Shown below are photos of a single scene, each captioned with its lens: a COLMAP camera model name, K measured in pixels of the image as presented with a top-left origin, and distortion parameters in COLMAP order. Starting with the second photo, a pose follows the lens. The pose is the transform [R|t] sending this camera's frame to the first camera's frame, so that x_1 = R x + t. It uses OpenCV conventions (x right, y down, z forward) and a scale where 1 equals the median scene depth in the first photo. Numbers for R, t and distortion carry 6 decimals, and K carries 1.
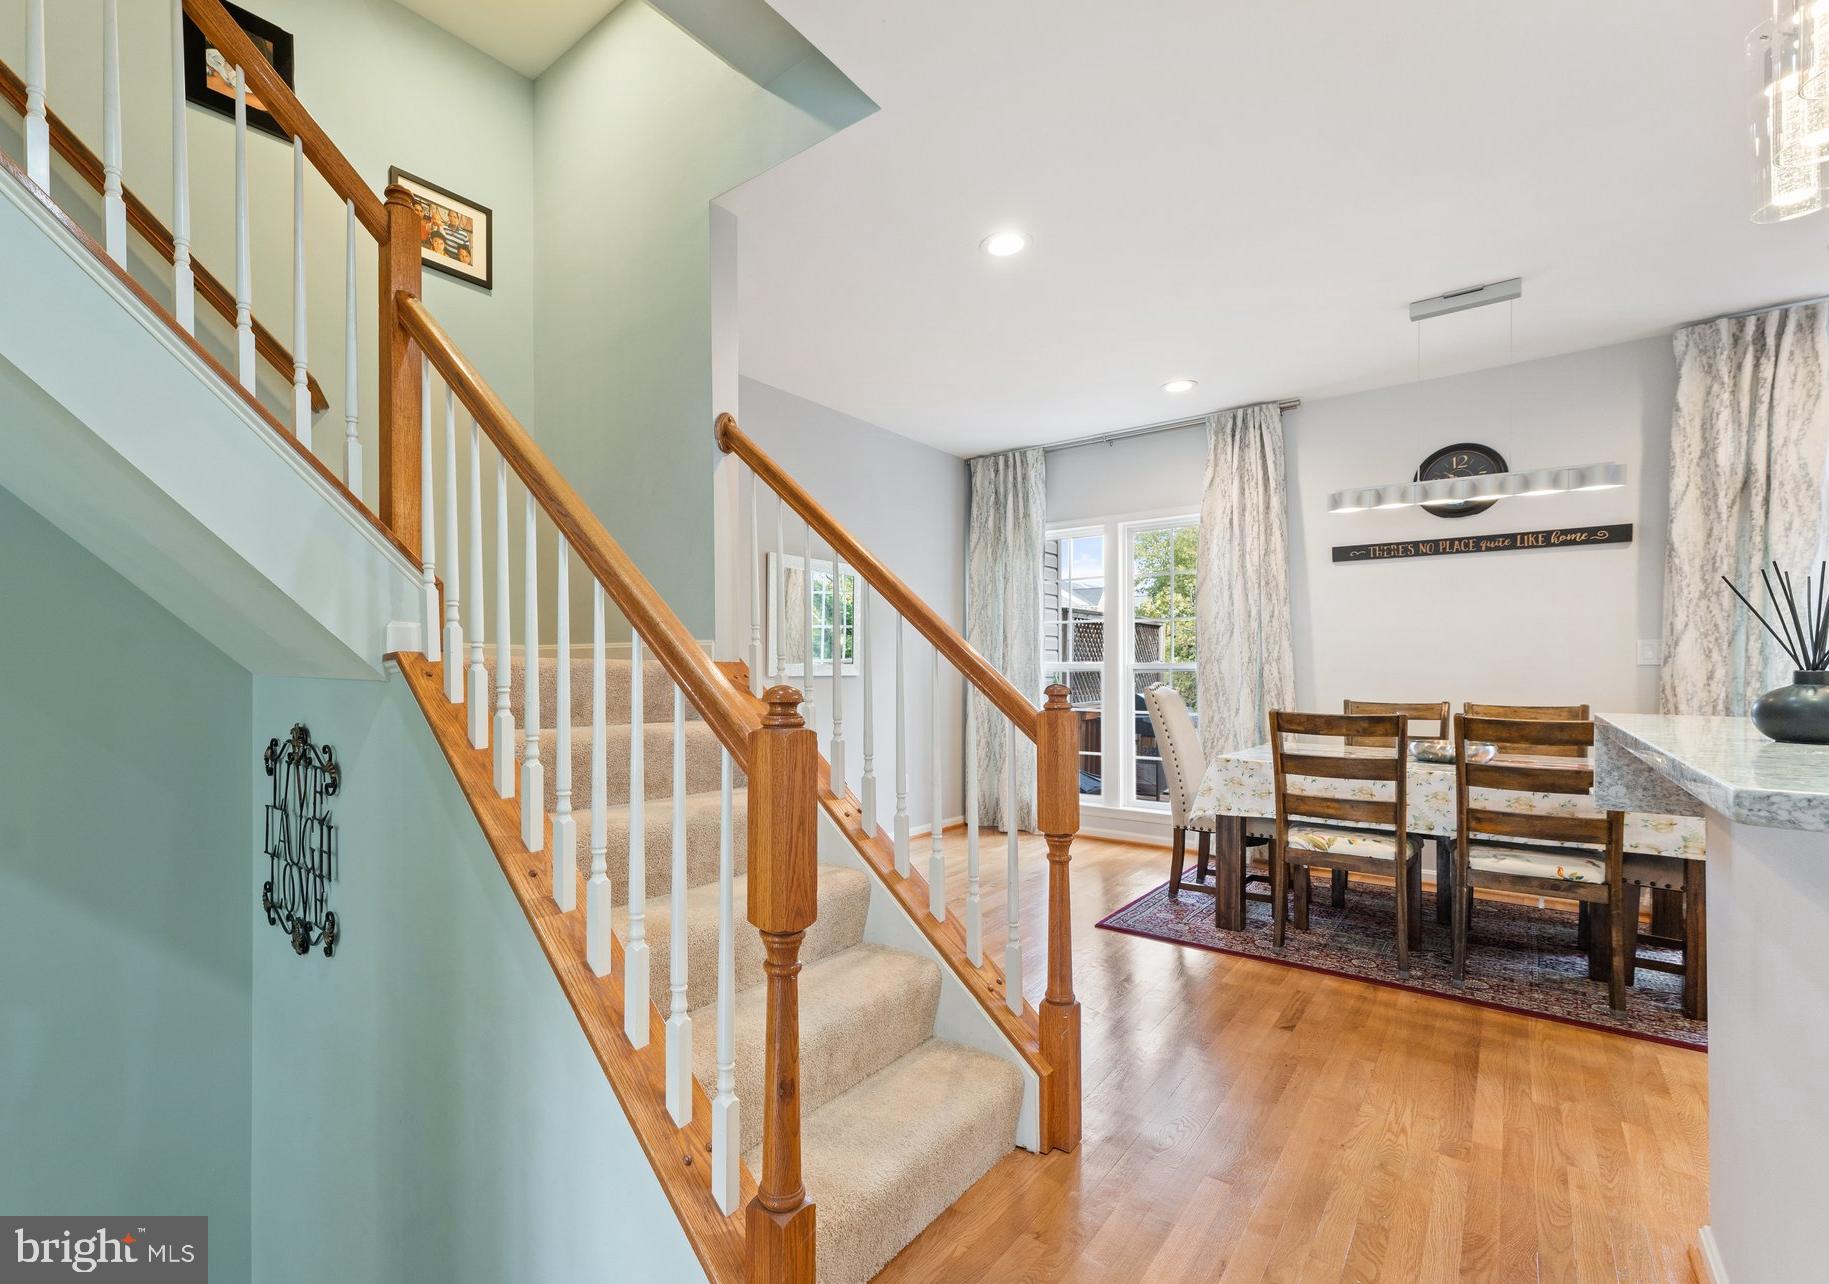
lens RADIAL K [[805.1, 0, 849.0], [0, 805.1, 672.8], [0, 0, 1]] dist [-0.003131, -0.000683]
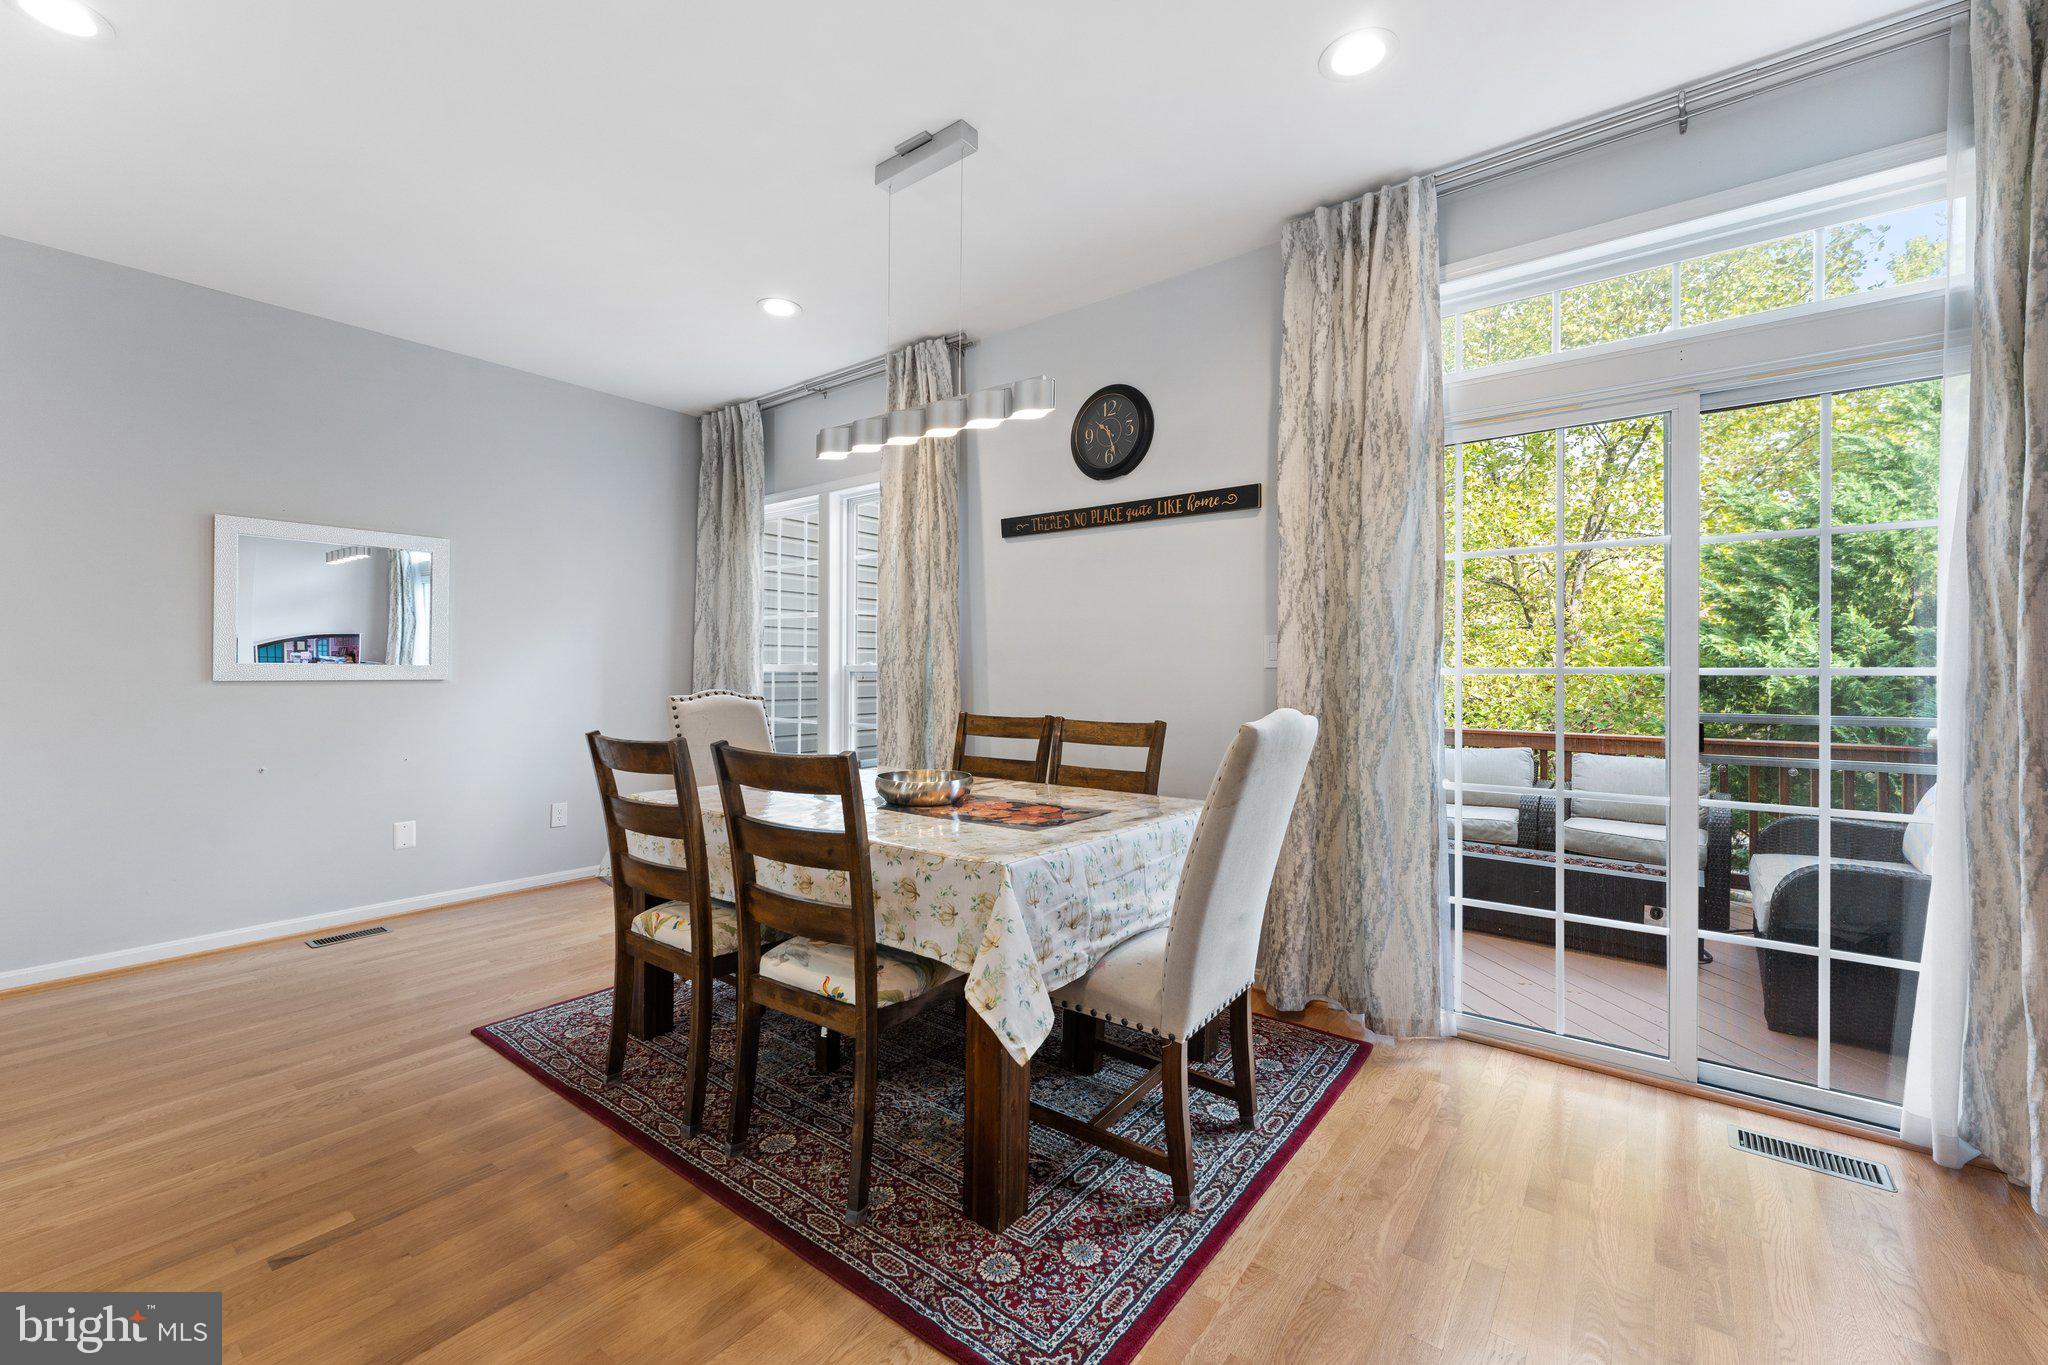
lens RADIAL K [[829.7, 0, 1028.0], [0, 829.7, 670.8], [0, 0, 1]] dist [0.000131, 0.000070]
pose [[0.998498, -0.001036, 0.054773, 0.753679], [0.001118, 0.999998, -0.001460, -0.006409], [-0.054771, 0.001519, 0.998498, 0.231728]]
